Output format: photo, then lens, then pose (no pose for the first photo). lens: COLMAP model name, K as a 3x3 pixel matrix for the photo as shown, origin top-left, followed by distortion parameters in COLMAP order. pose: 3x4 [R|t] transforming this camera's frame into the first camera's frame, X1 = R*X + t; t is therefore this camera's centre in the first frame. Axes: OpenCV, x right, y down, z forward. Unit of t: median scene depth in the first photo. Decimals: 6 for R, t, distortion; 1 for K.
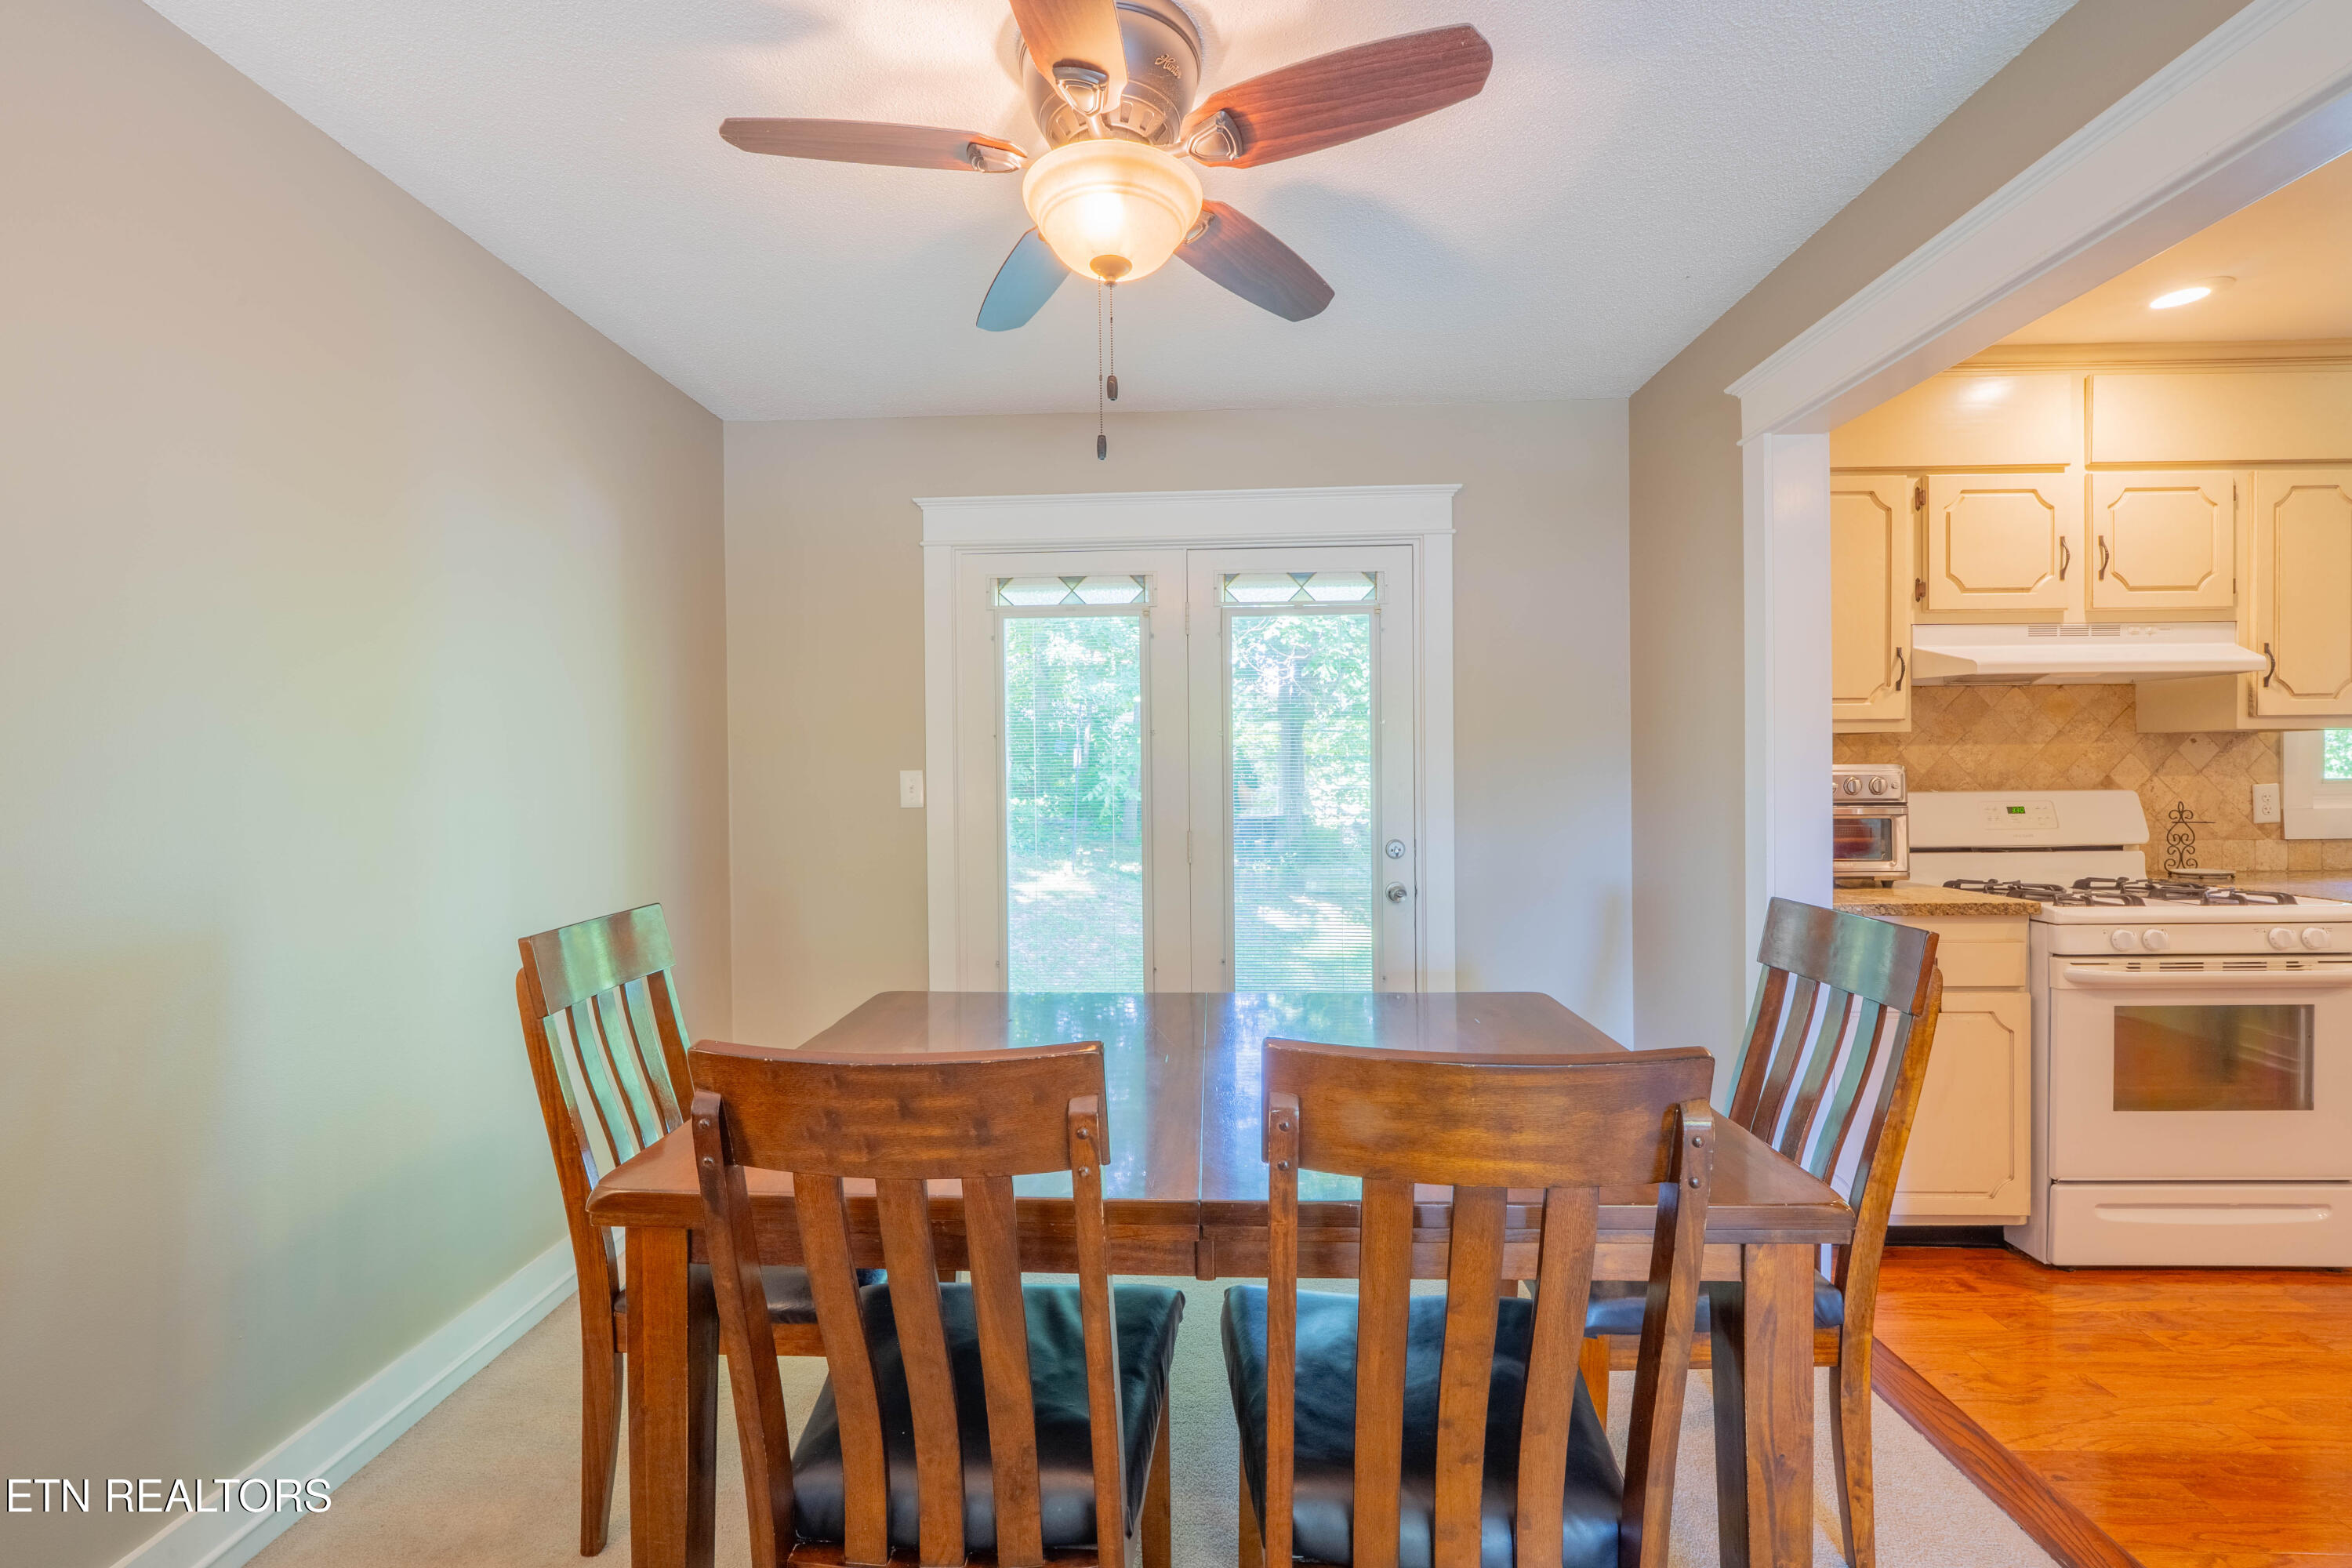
lens RADIAL K [[963.6, 0, 1167.7], [0, 963.6, 782.6], [0, 0, 1]] dist [-0.001250, -0.002585]
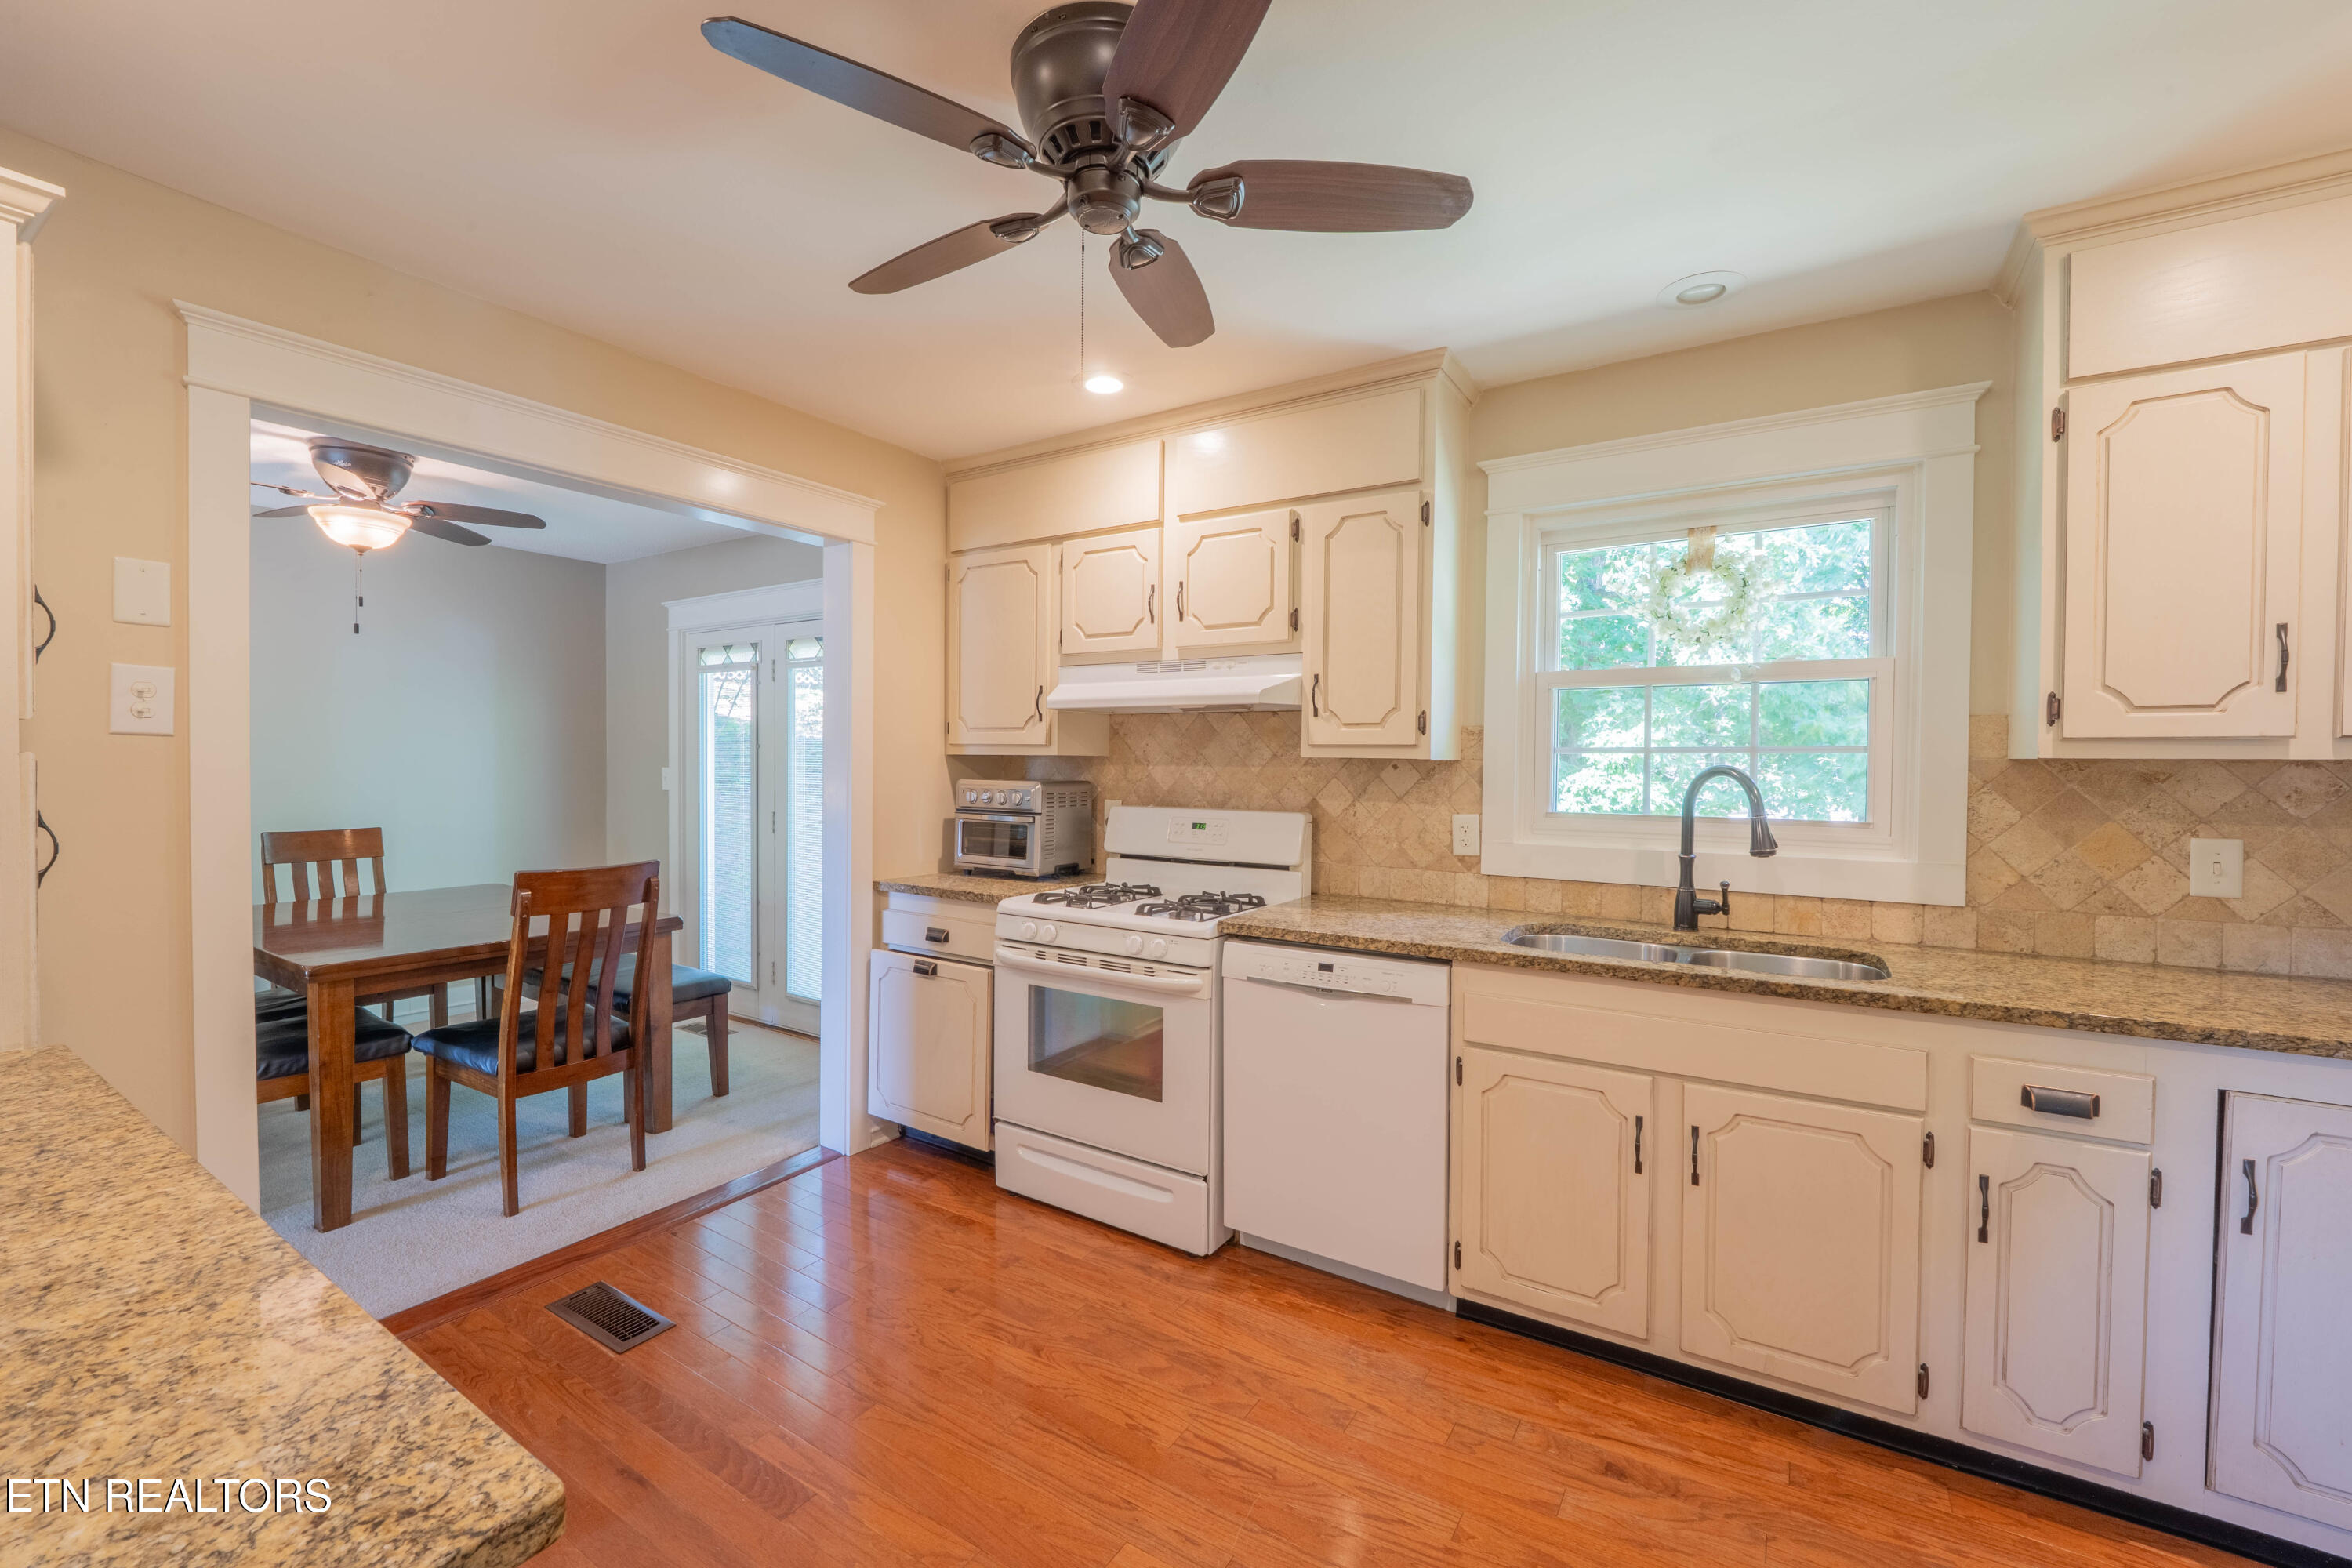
lens RADIAL K [[963.6, 0, 1167.7], [0, 963.6, 782.6], [0, 0, 1]] dist [-0.001250, -0.002585]
pose [[0.856219, 0.030166, -0.515731, 1.420615], [-0.023188, 0.999532, 0.019967, -0.043097], [0.516092, -0.005138, 0.856518, 0.034159]]
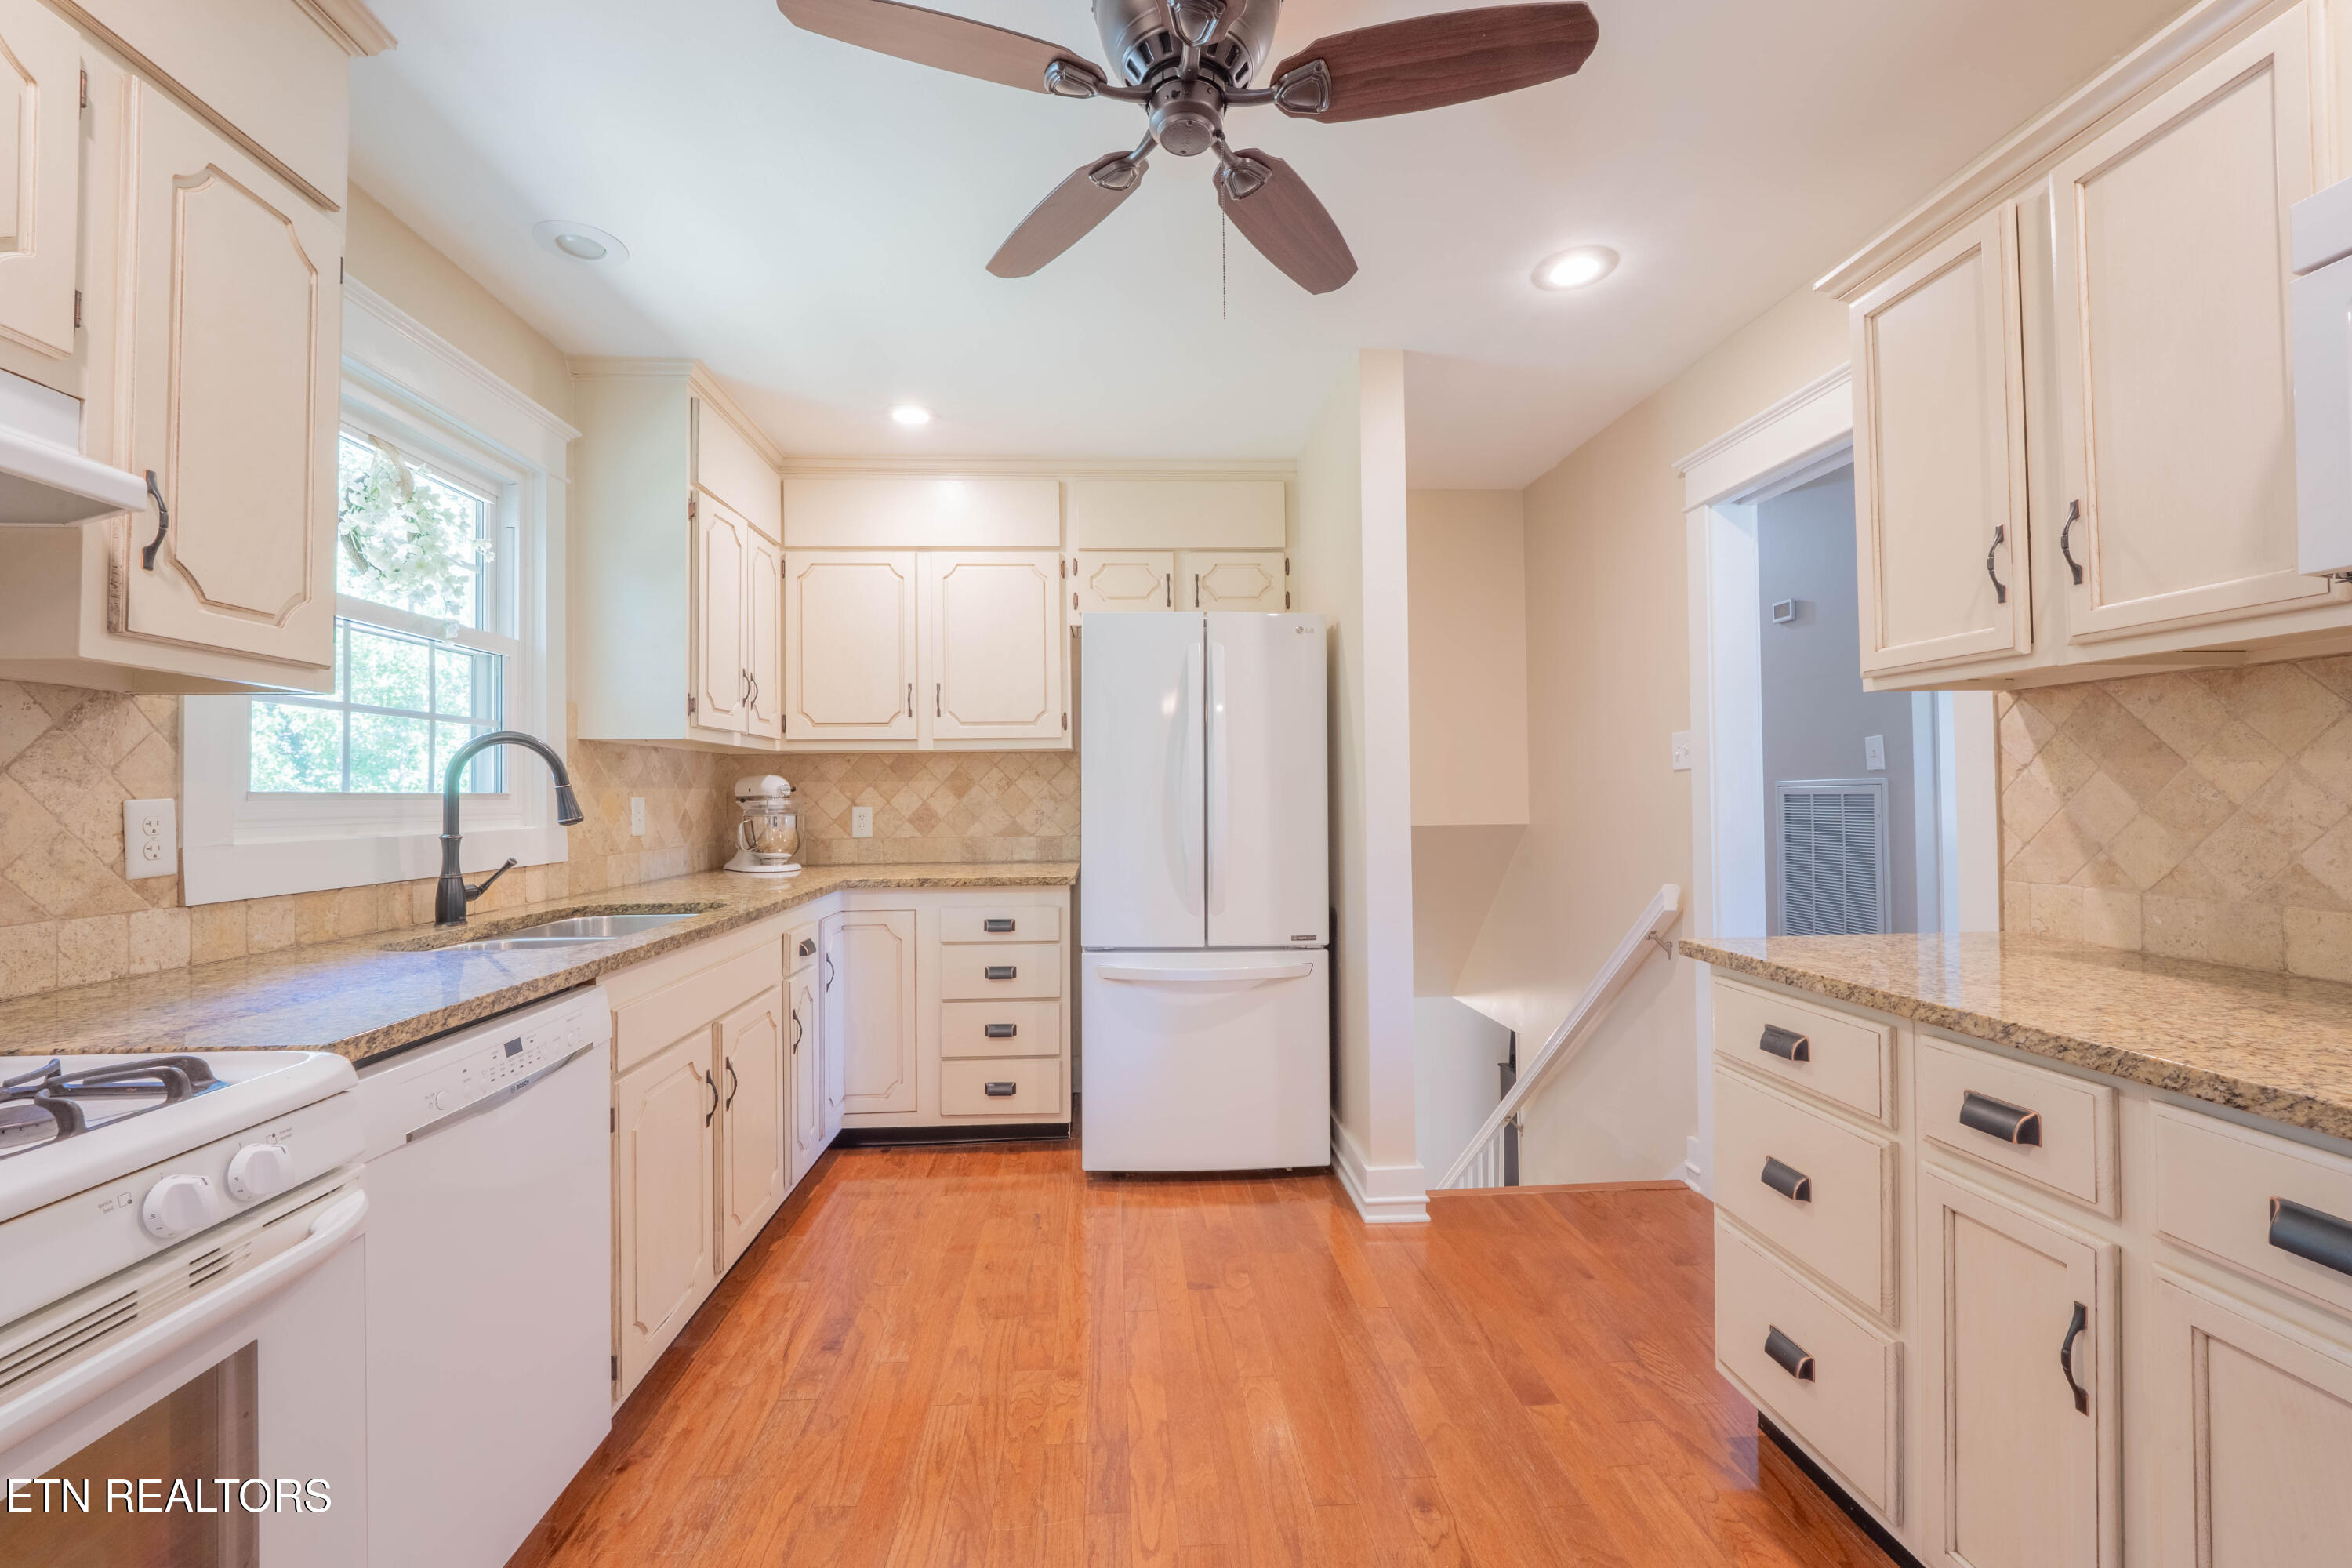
lens RADIAL K [[963.6, 0, 1167.7], [0, 963.6, 782.6], [0, 0, 1]] dist [-0.001250, -0.002585]
pose [[-0.087890, 0.027871, 0.995740, 0.614904], [0.020024, 0.999456, -0.026208, 0.017047], [-0.995929, 0.017635, -0.088400, 0.526965]]
